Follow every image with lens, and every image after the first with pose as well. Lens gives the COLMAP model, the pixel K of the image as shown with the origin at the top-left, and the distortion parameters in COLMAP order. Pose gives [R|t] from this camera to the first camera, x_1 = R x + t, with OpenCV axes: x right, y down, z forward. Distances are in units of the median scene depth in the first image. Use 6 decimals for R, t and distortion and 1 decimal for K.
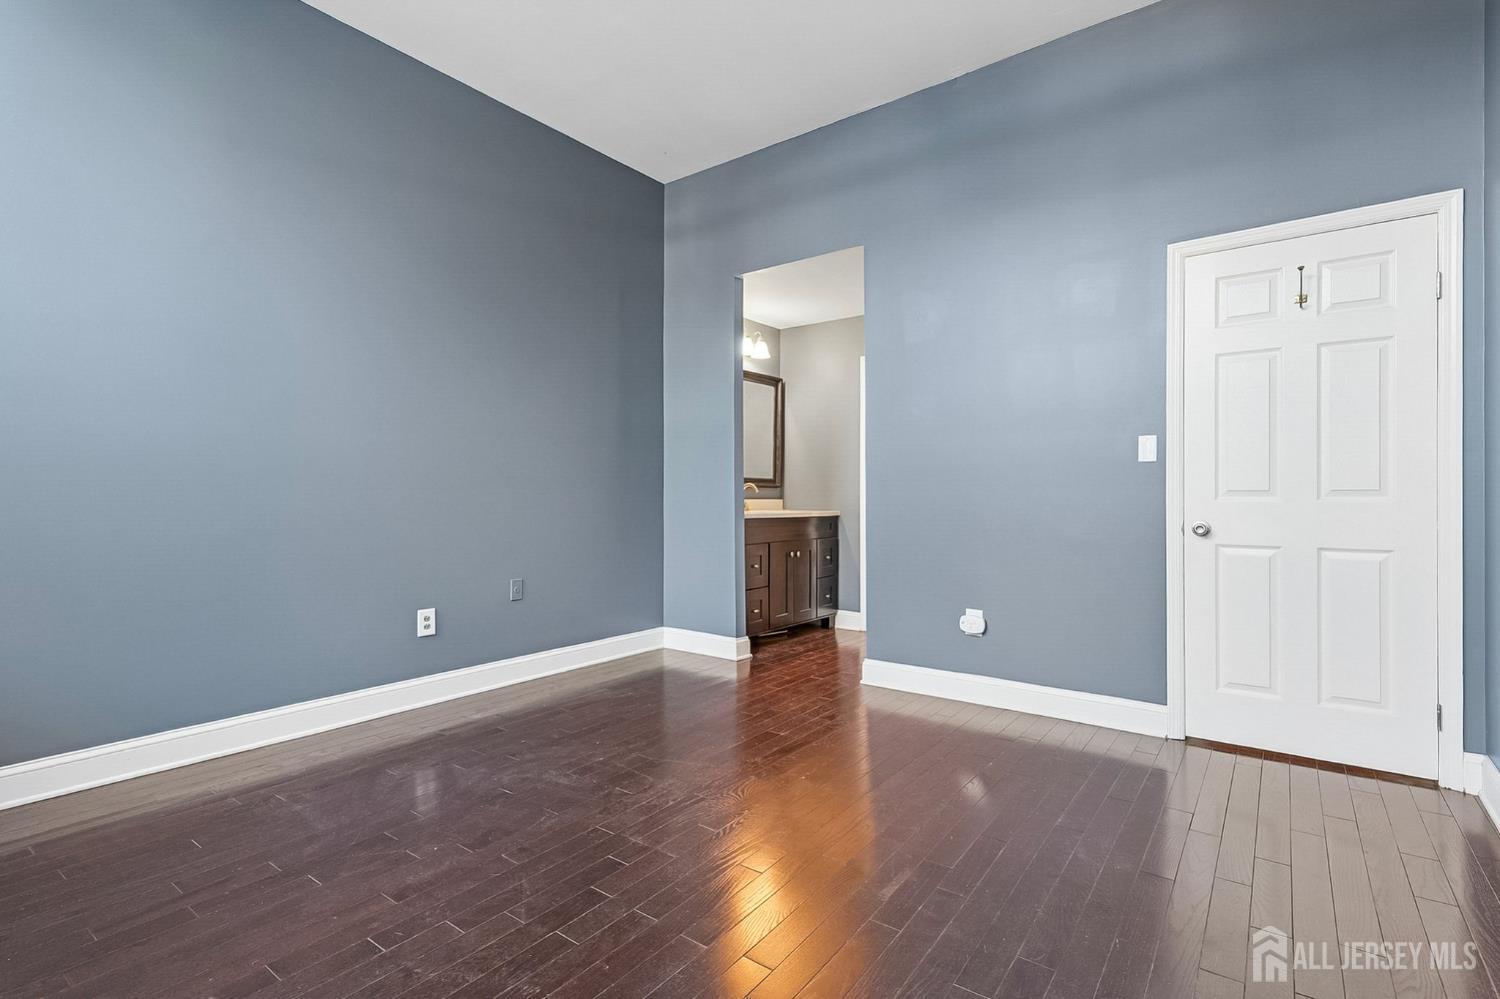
lens RADIAL K [[694.7, 0, 746.2], [0, 694.7, 501.3], [0, 0, 1]] dist [-0.000767, 0.000293]
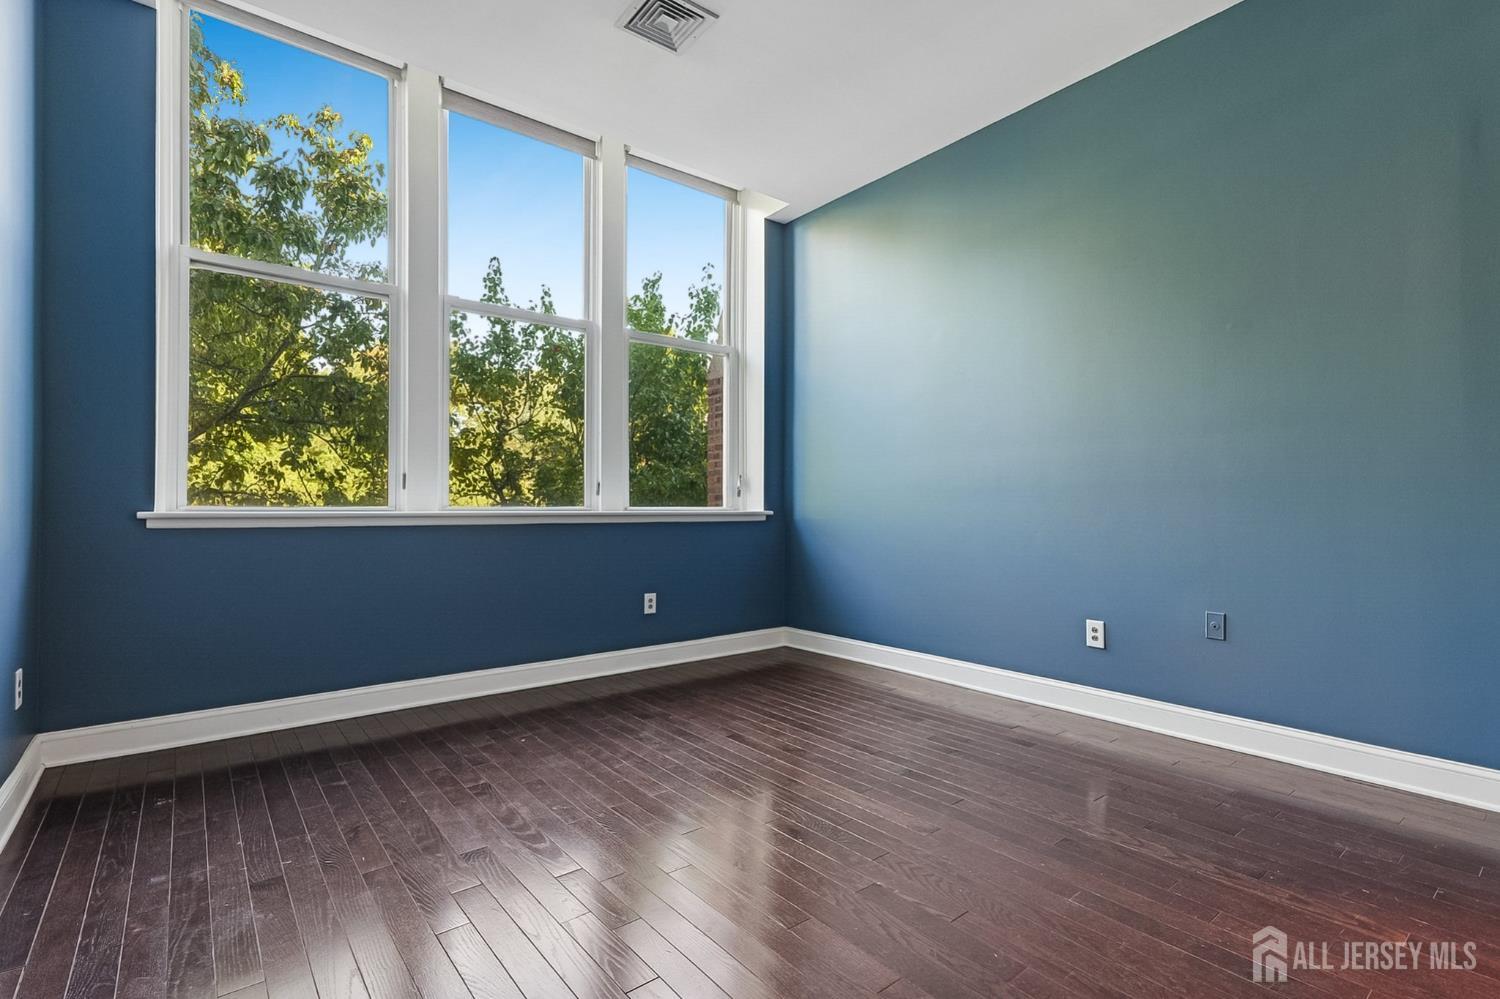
lens RADIAL K [[694.7, 0, 758.7], [0, 694.7, 504.5], [0, 0, 1]] dist [-0.000767, 0.000293]
pose [[-0.230865, 0.003601, -0.972979, 0.976914], [-0.001516, 0.999991, 0.004061, -0.023628], [0.972985, 0.002412, -0.230858, 1.193406]]
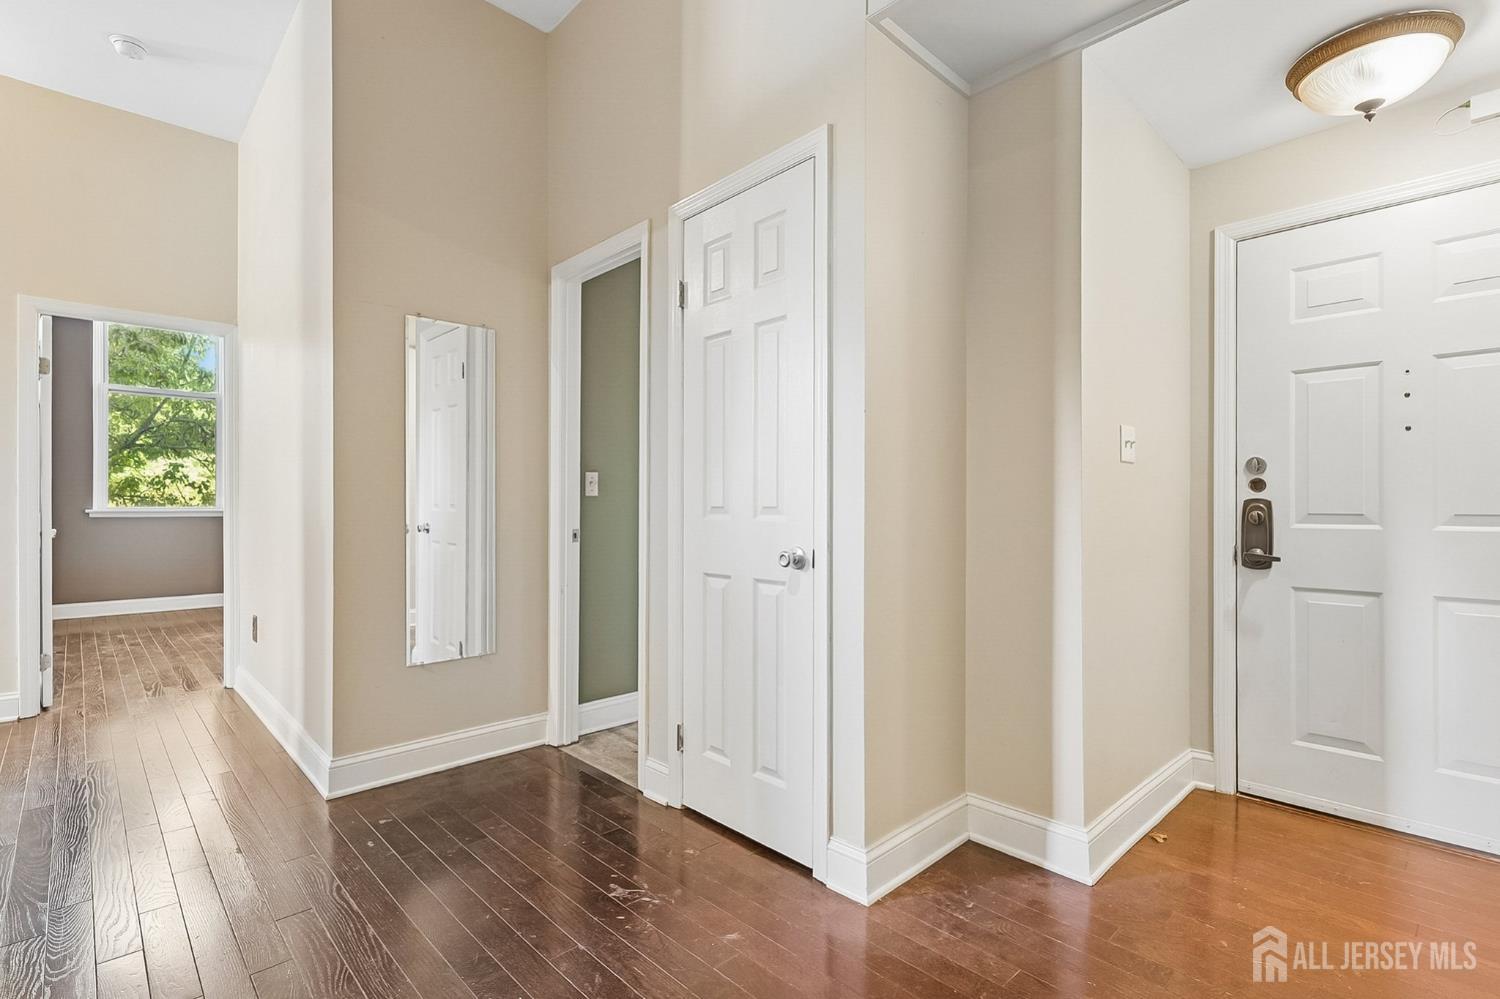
lens RADIAL K [[694.7, 0, 741.4], [0, 694.7, 492.7], [0, 0, 1]] dist [-0.000767, 0.000293]
pose [[-0.160778, -0.006005, -0.986972, 1.608454], [0.002424, 0.999976, -0.006479, -0.034784], [0.986988, -0.003434, -0.160759, 1.966739]]
